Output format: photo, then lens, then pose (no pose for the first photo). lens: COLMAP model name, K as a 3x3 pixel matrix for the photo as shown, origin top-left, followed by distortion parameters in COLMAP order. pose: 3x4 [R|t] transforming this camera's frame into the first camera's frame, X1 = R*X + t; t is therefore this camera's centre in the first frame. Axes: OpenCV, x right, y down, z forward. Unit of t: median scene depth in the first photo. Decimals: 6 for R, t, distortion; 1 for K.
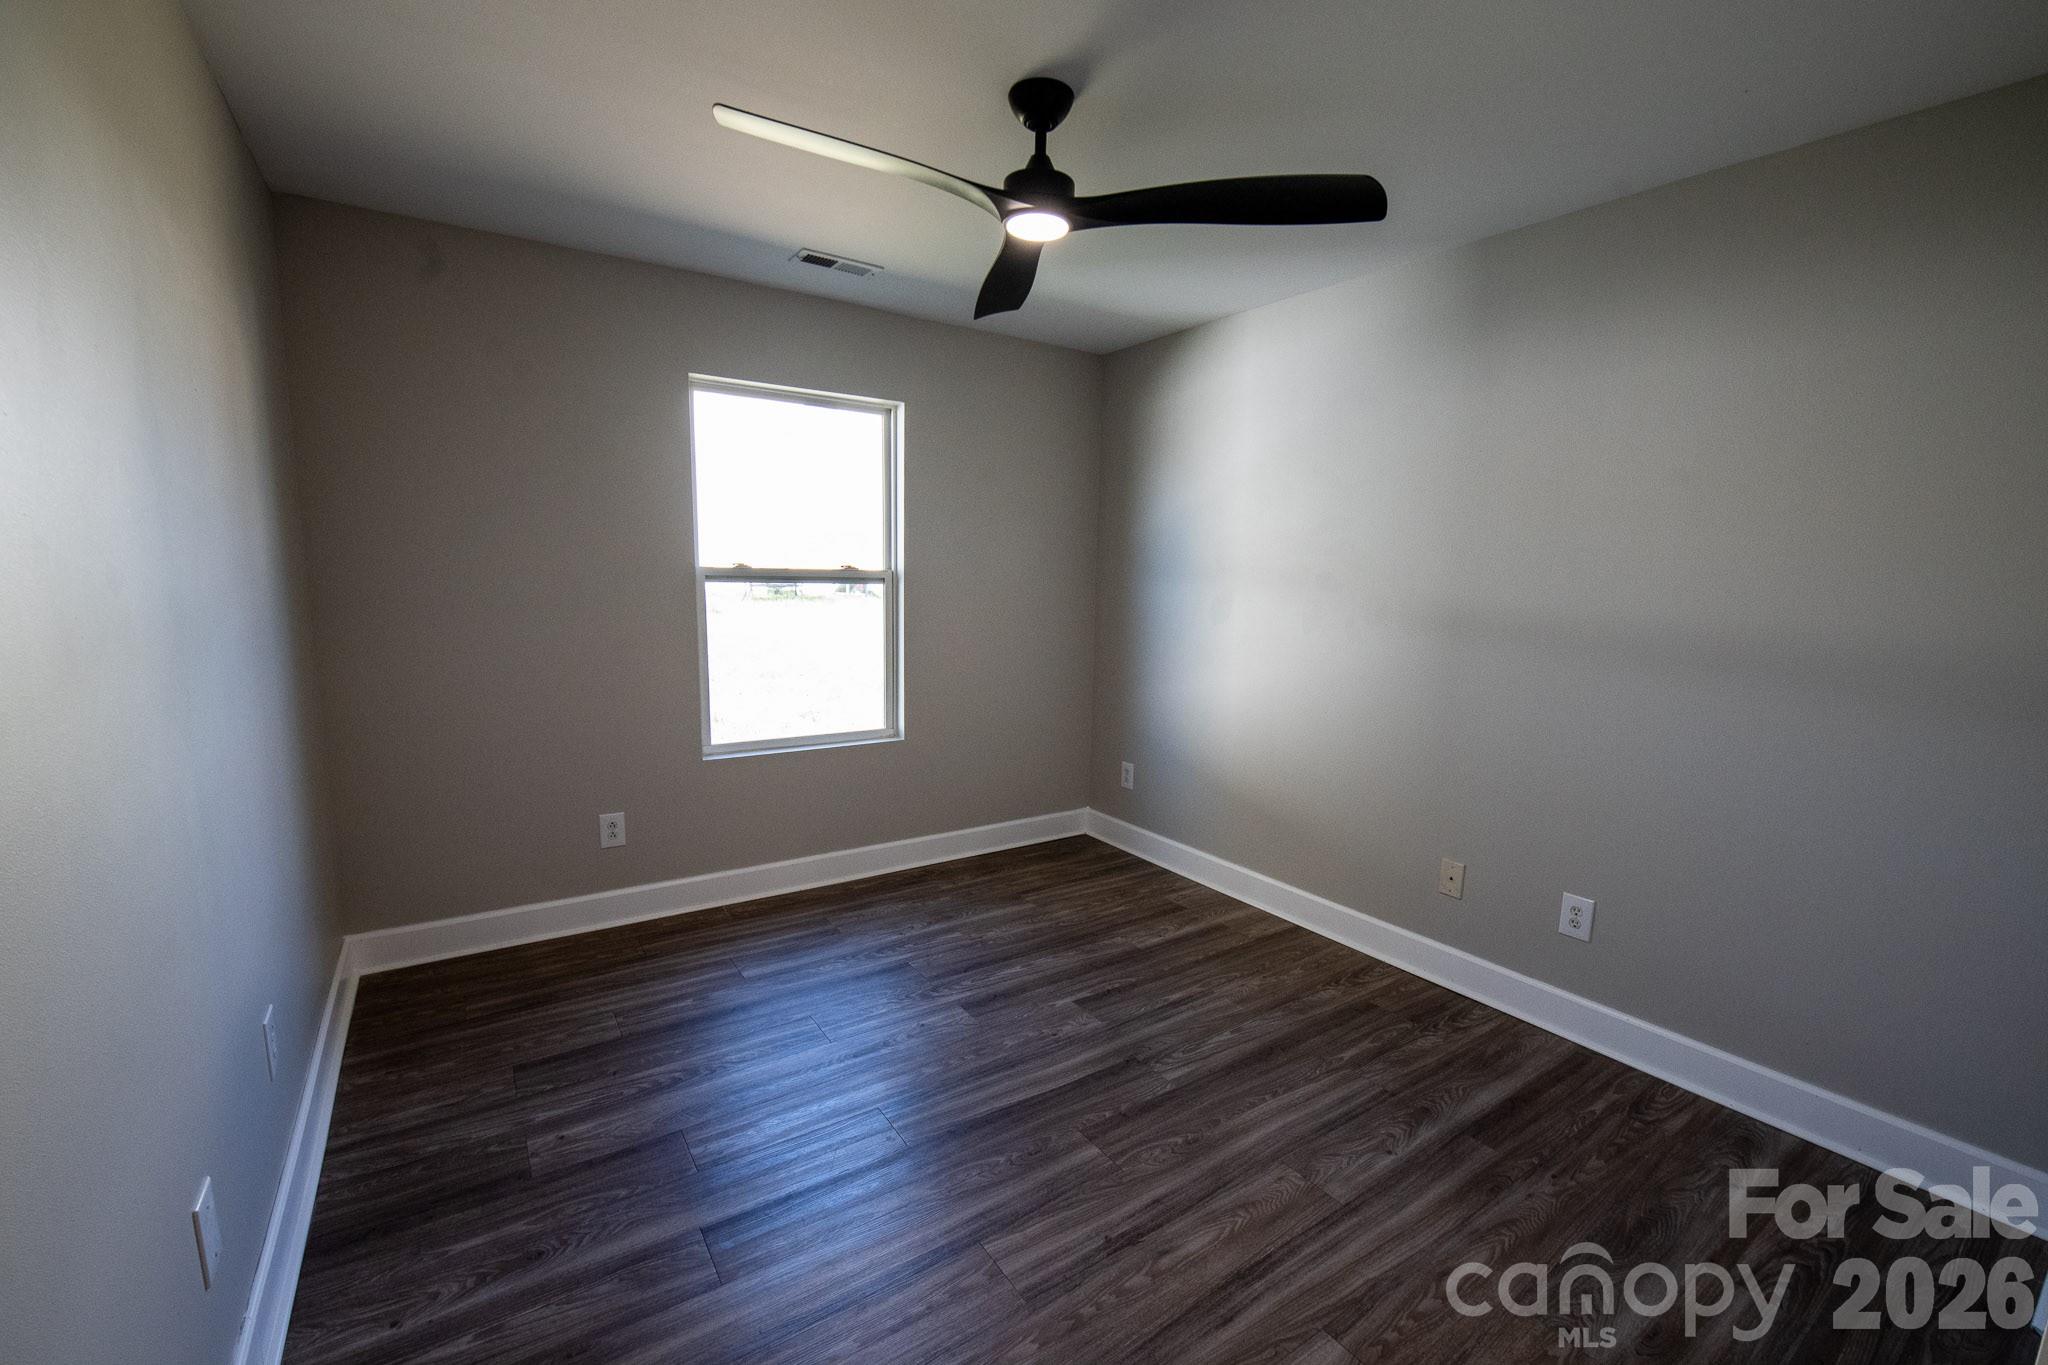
lens RADIAL K [[824.0, 0, 1022.2], [0, 824.0, 692.4], [0, 0, 1]] dist [-0.017677, -0.000850]
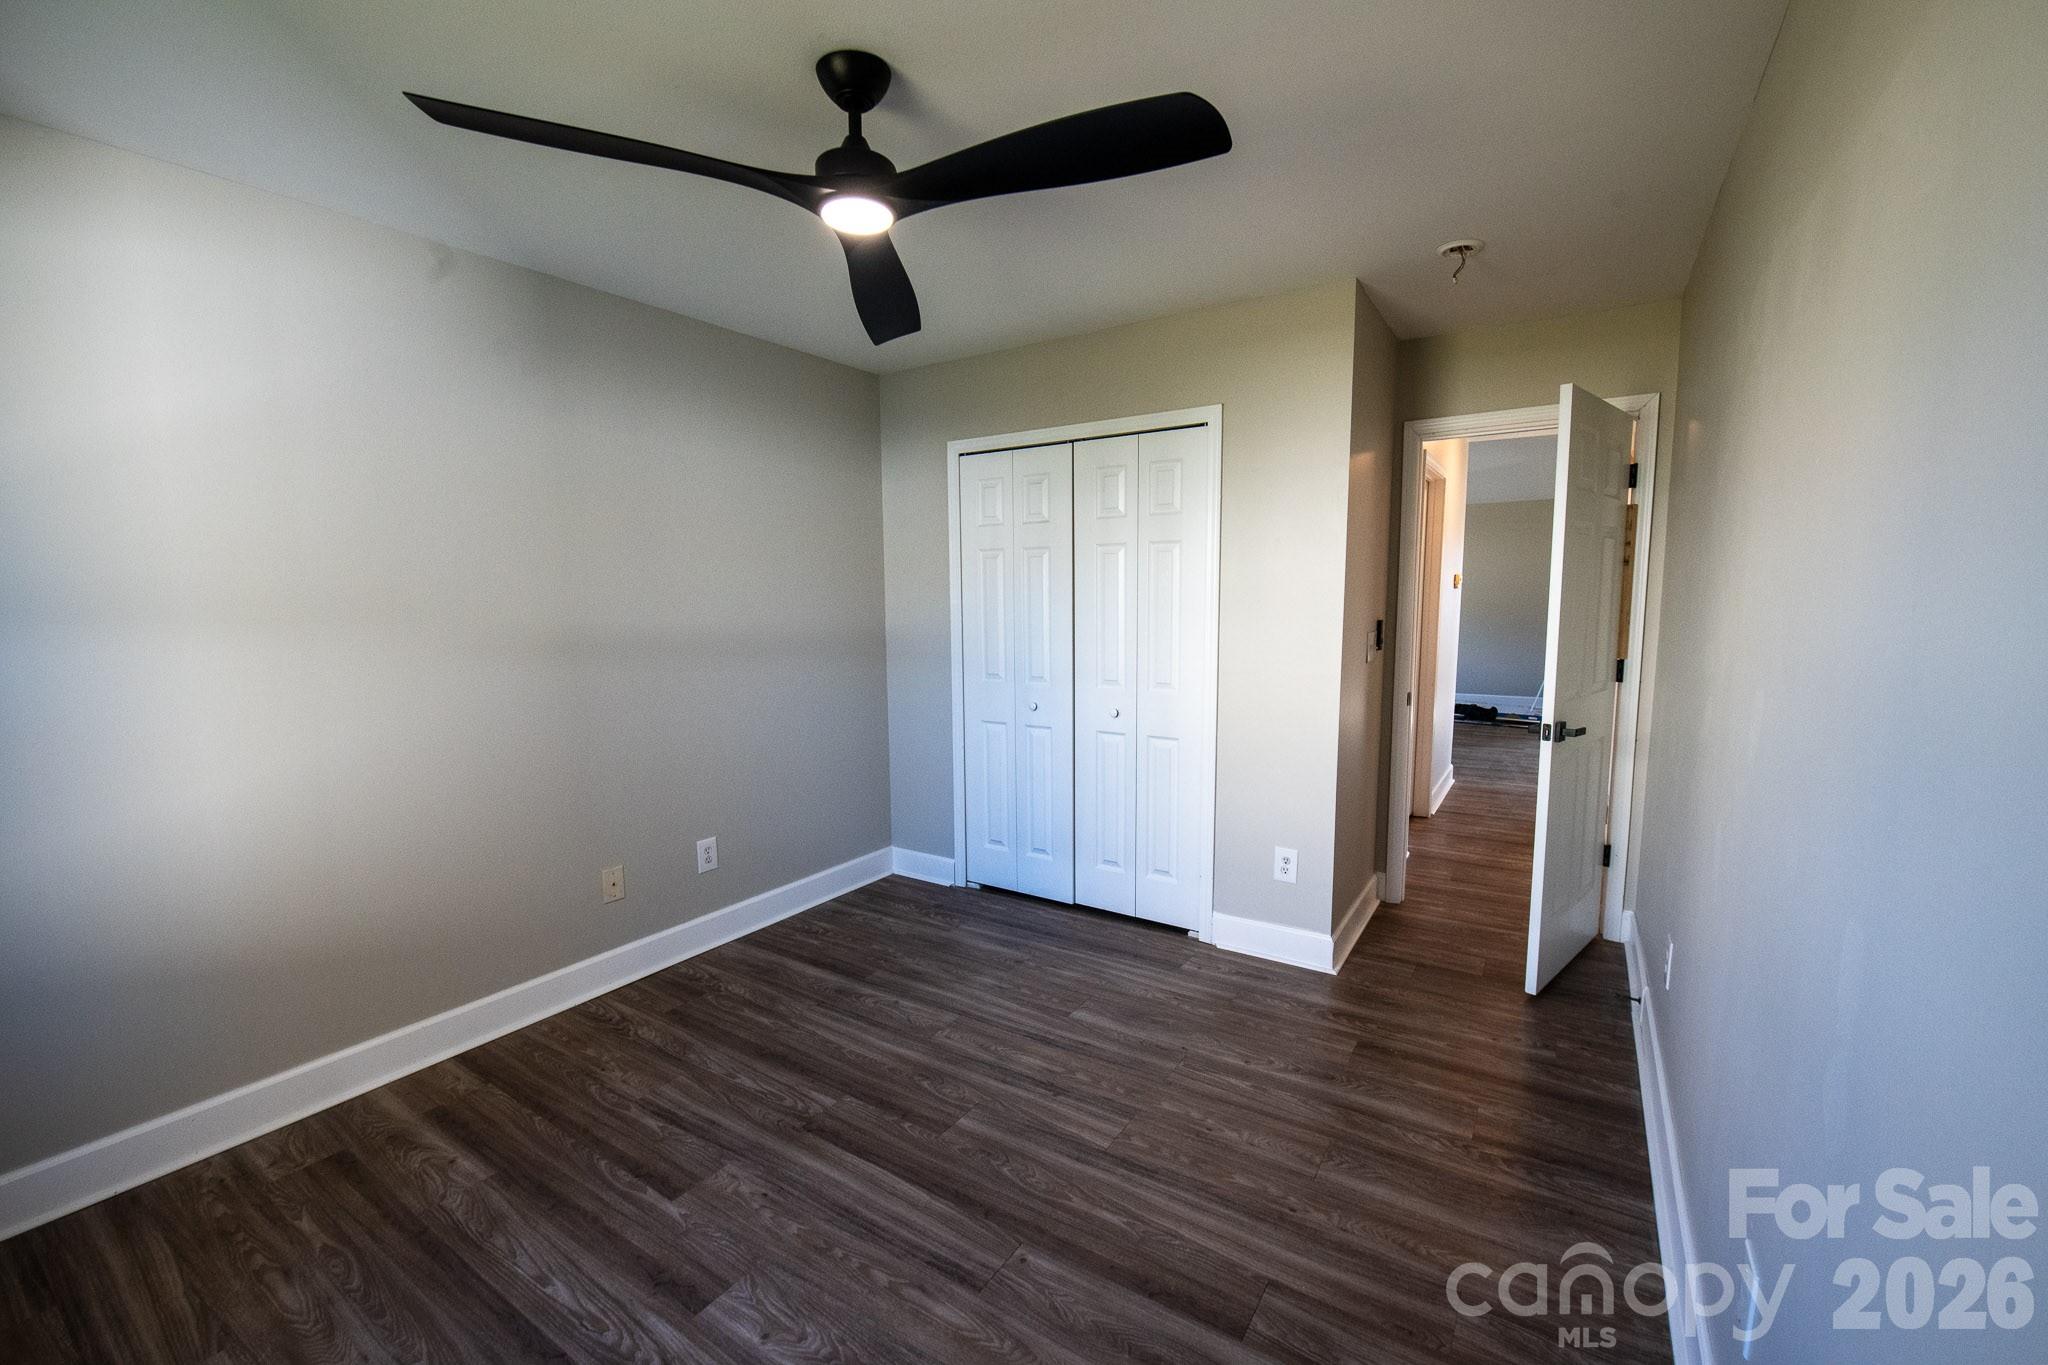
lens RADIAL K [[824.0, 0, 1028.5], [0, 824.0, 694.9], [0, 0, 1]] dist [-0.017677, -0.000850]
pose [[-0.375034, -0.128180, 0.918107, -0.701497], [0.136598, 0.971942, 0.191494, -0.159446], [-0.916892, 0.197228, -0.347002, 0.936754]]
